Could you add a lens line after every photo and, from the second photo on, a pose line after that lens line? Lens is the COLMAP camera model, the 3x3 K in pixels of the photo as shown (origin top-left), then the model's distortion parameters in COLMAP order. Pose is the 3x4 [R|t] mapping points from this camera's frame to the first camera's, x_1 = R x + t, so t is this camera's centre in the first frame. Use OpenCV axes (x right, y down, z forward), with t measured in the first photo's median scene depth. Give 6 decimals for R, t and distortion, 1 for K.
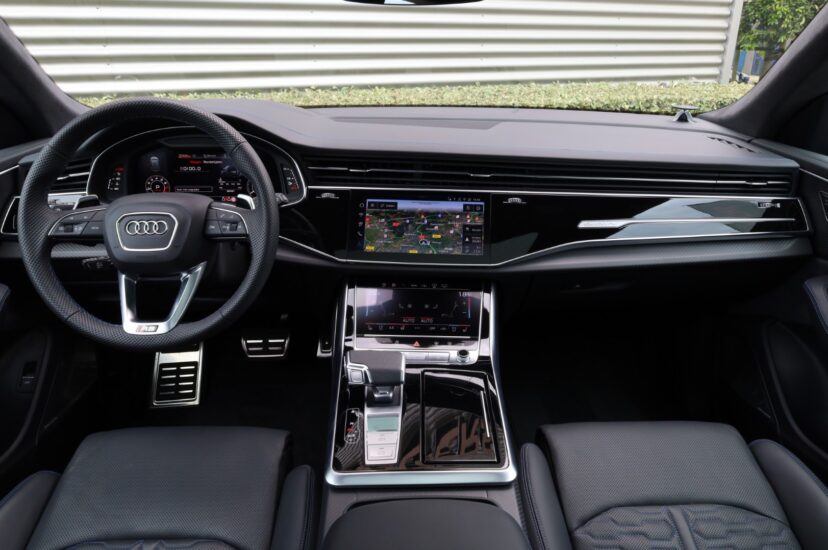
lens RADIAL K [[533.0, 0, 409.7], [0, 533.0, 277.0], [0, 0, 1]] dist [-0.022969, 0.001067]
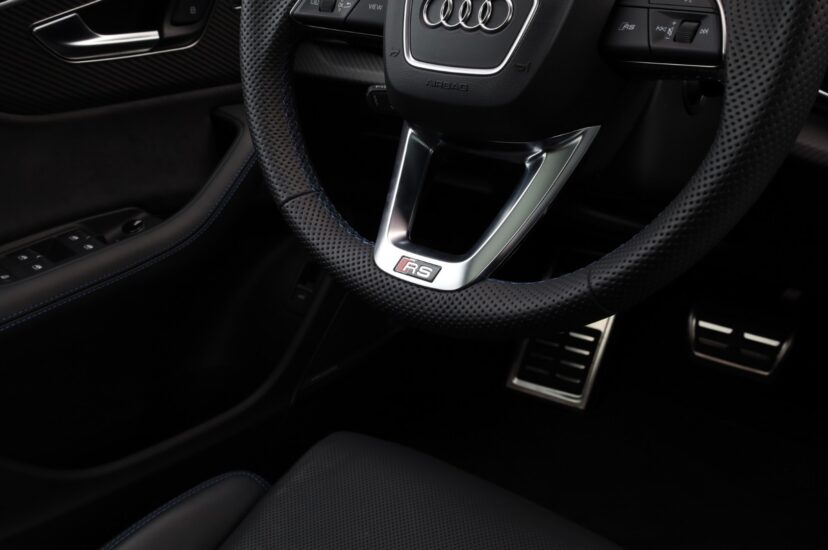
lens RADIAL K [[822.0, 0, 432.8], [0, 822.0, 281.3], [0, 0, 1]] dist [-0.022013, 0.000000]
pose [[0.763415, 0.257059, -0.592553, -0.090833], [-0.185708, 0.966012, 0.179815, -0.005607], [0.618636, -0.027231, 0.785206, 0.405076]]
